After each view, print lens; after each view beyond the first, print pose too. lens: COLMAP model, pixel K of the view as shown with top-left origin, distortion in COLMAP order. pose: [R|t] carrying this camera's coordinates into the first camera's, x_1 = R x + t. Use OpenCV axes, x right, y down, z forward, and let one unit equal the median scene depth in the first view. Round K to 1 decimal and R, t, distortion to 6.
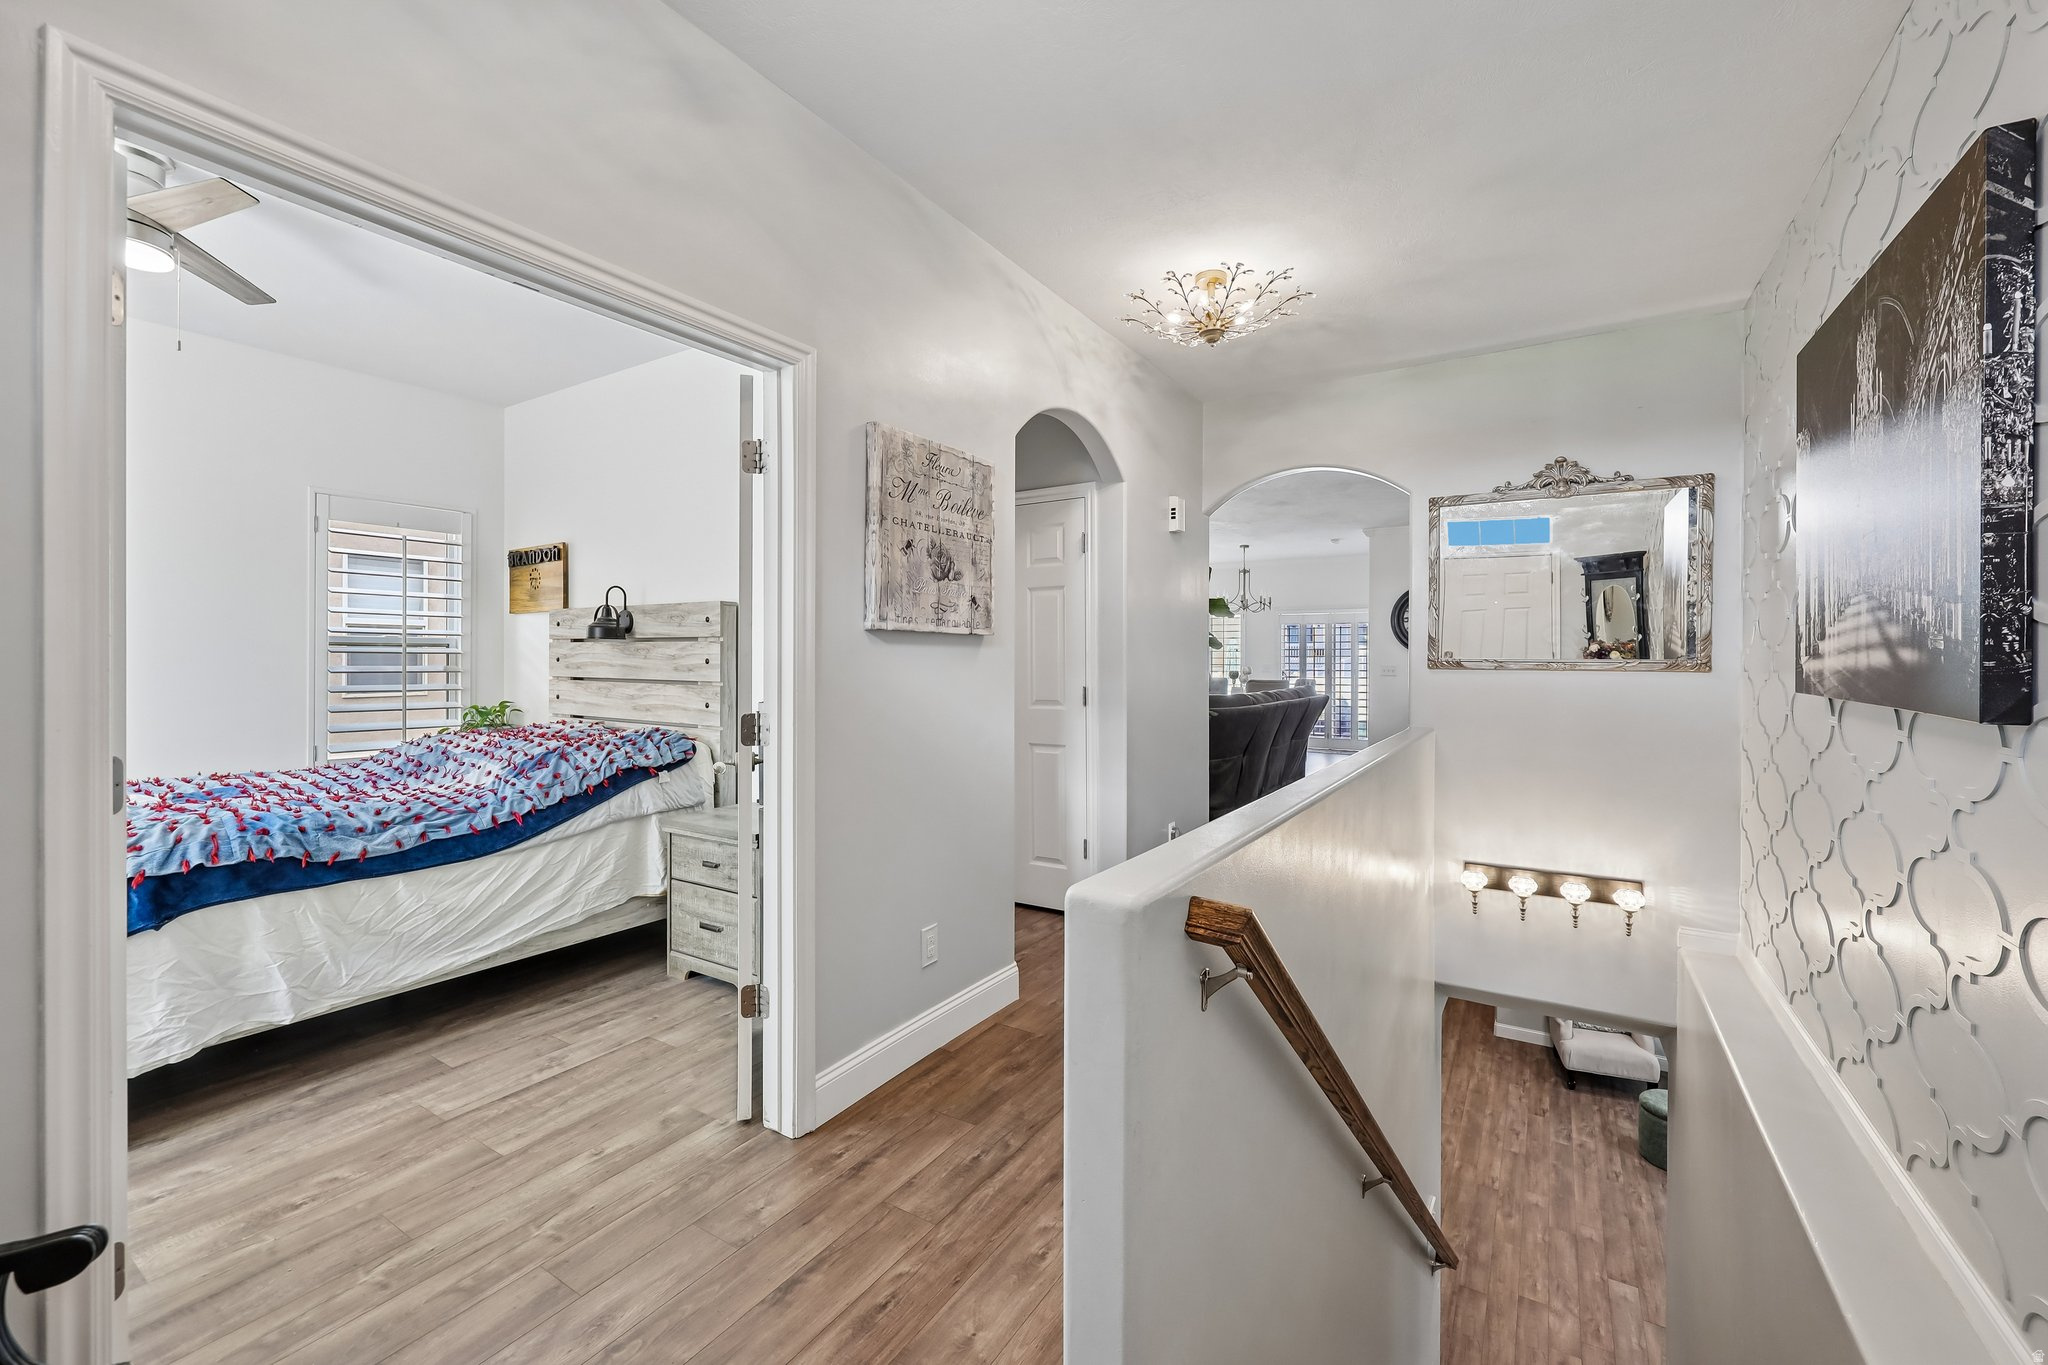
lens RADIAL K [[823.9, 0, 1022.9], [0, 823.9, 673.6], [0, 0, 1]] dist [-0.001430, -0.000174]
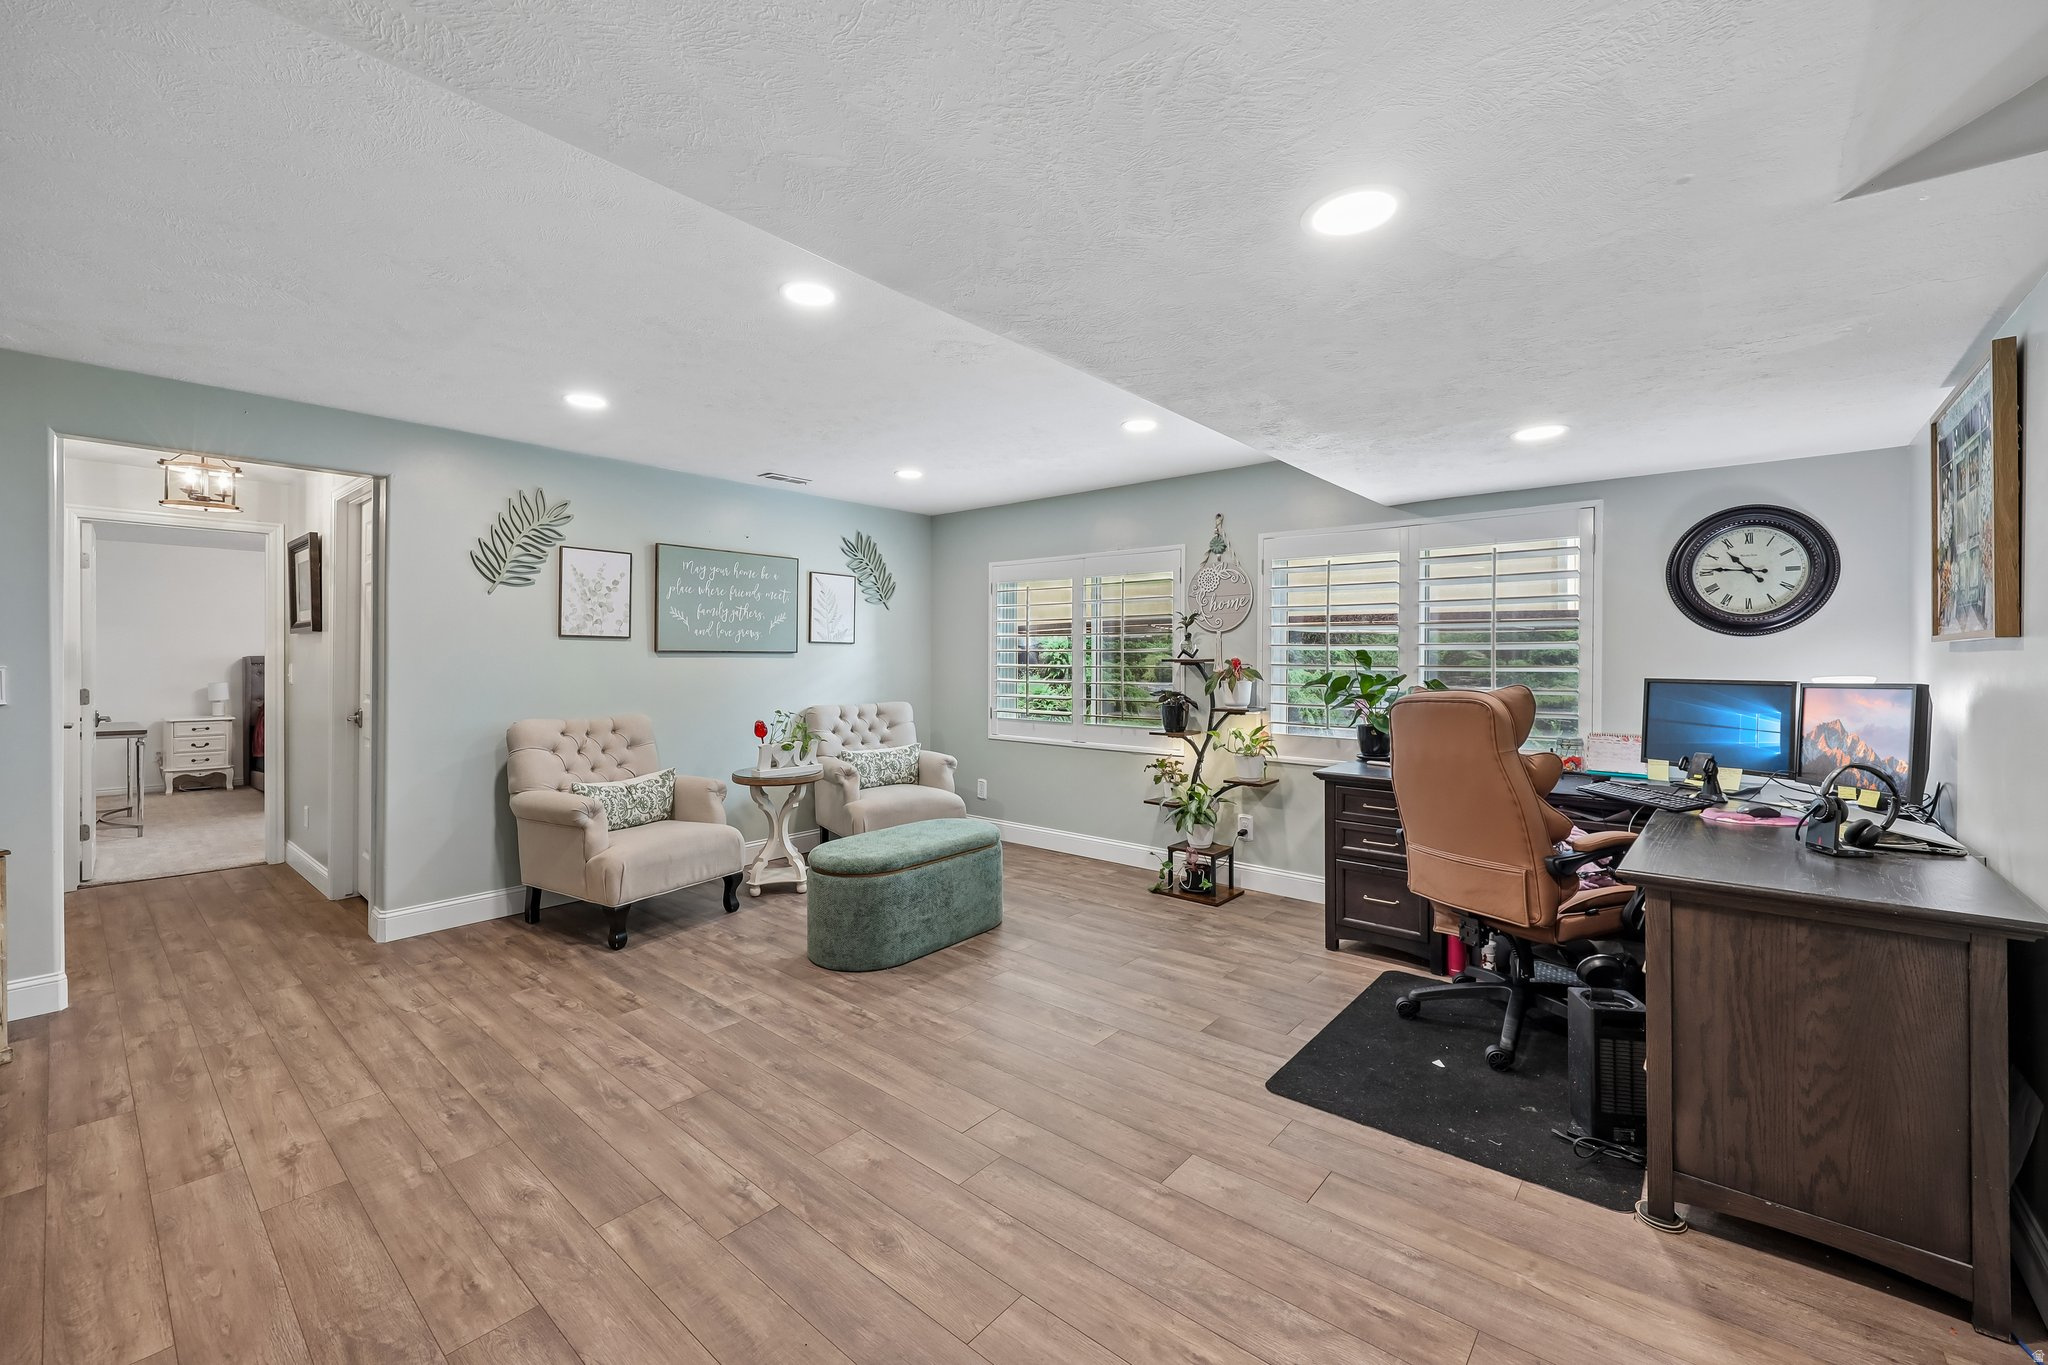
lens RADIAL K [[828.1, 0, 1029.6], [0, 828.1, 664.3], [0, 0, 1]] dist [-0.002033, -0.000716]
pose [[0.137480, -0.009601, 0.990458, 0.249079], [0.017831, 0.999815, 0.007217, 0.371936], [-0.990344, 0.016669, 0.137626, 0.758485]]
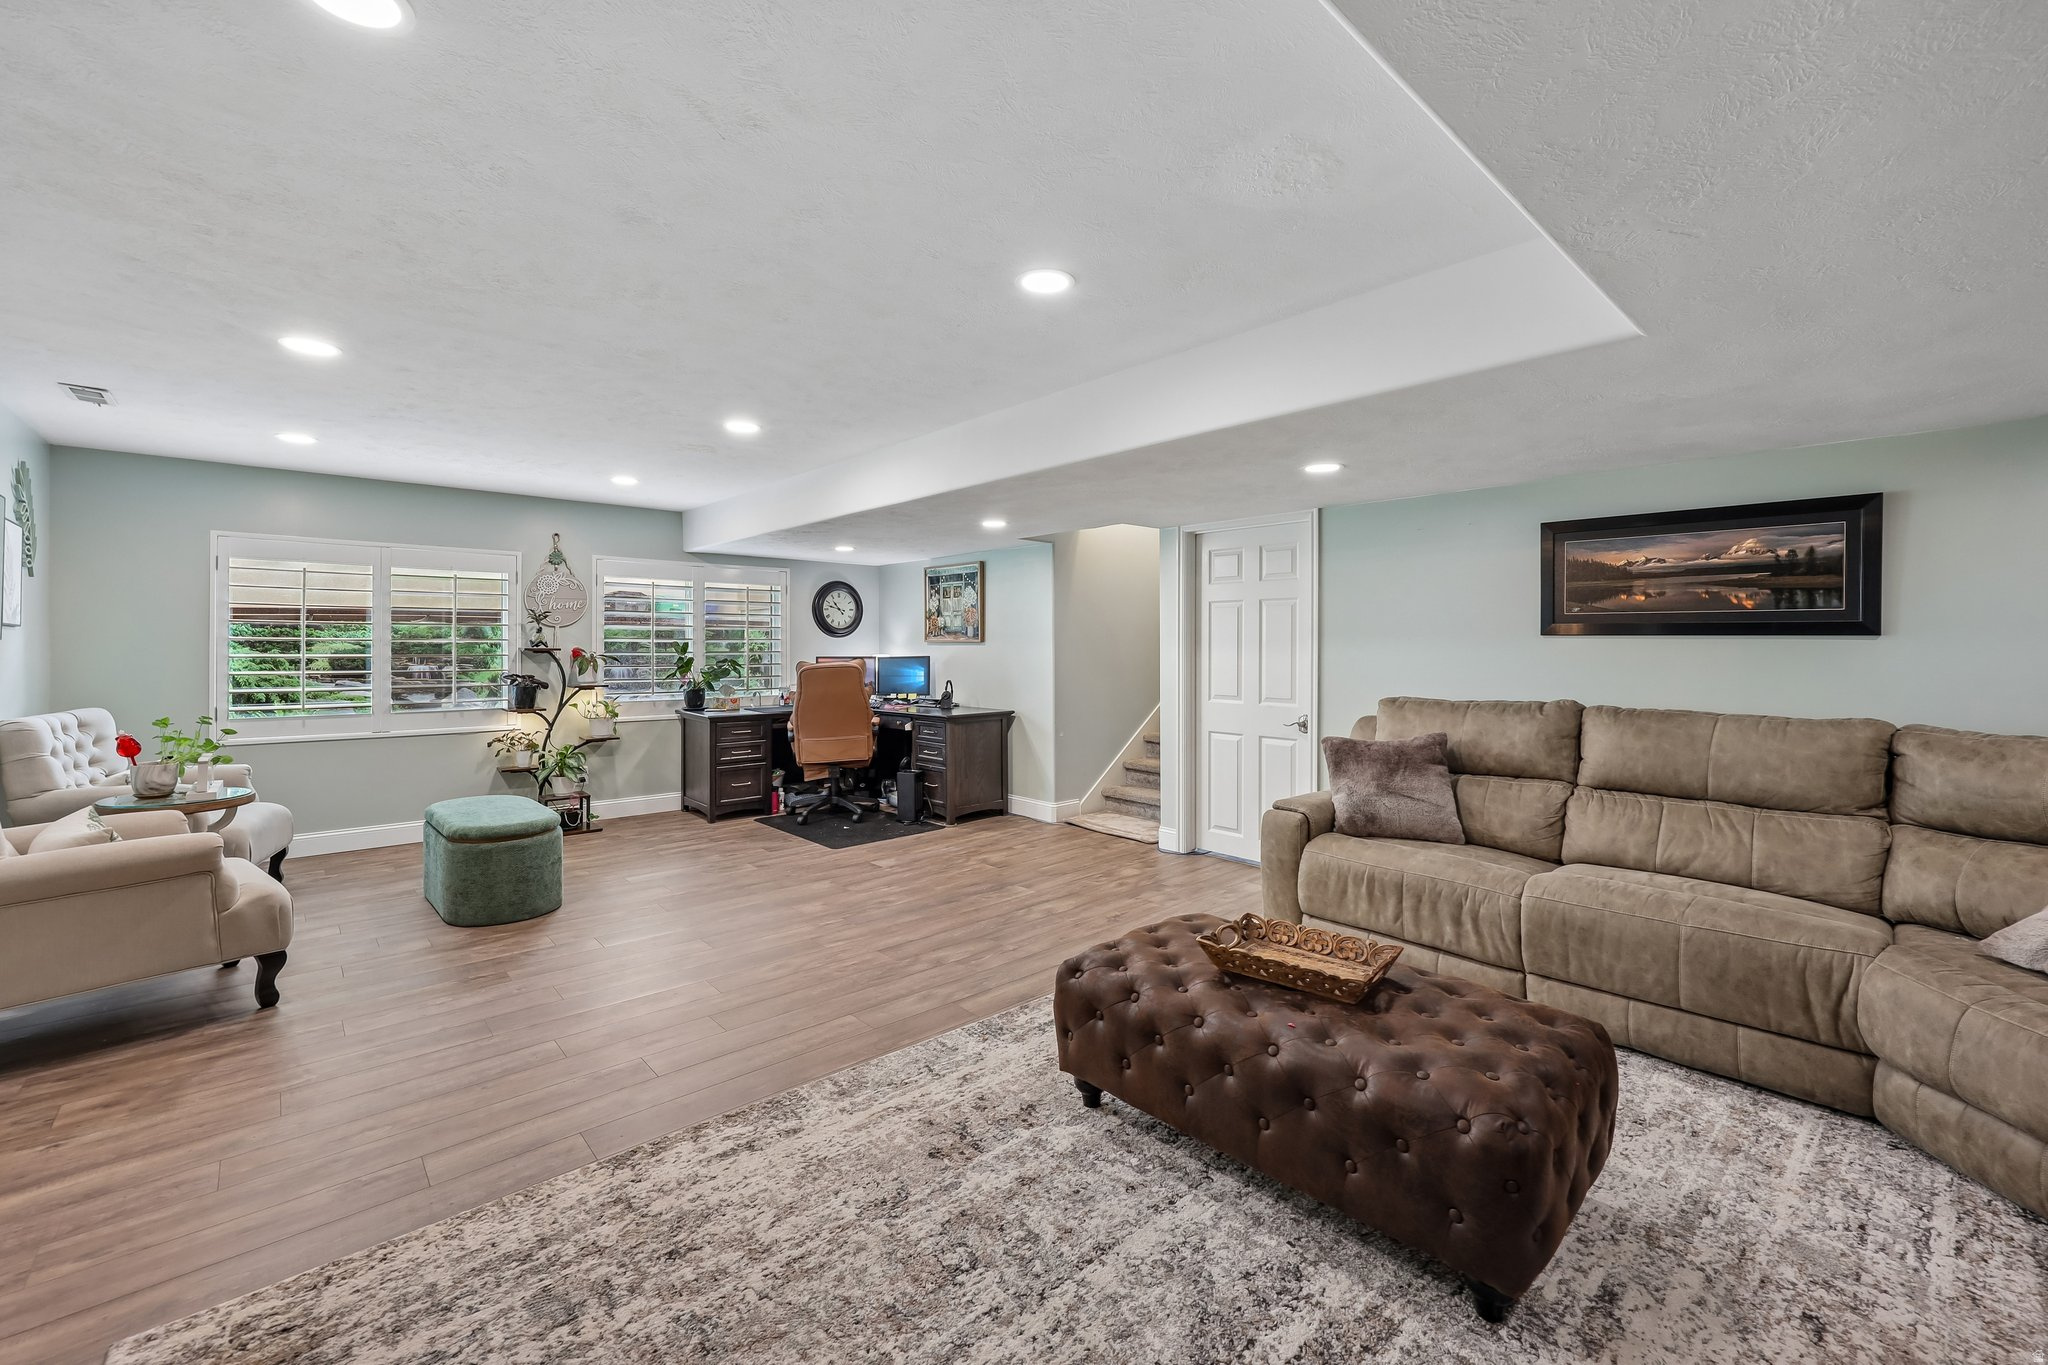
lens RADIAL K [[862.4, 0, 1050.5], [0, 862.4, 652.0], [0, 0, 1]] dist [-0.001476, -0.000321]
pose [[-0.970691, -0.005827, 0.240261, 0.231758], [0.000554, 0.999649, 0.026483, 0.356685], [-0.240331, 0.025840, -0.970347, 1.413688]]
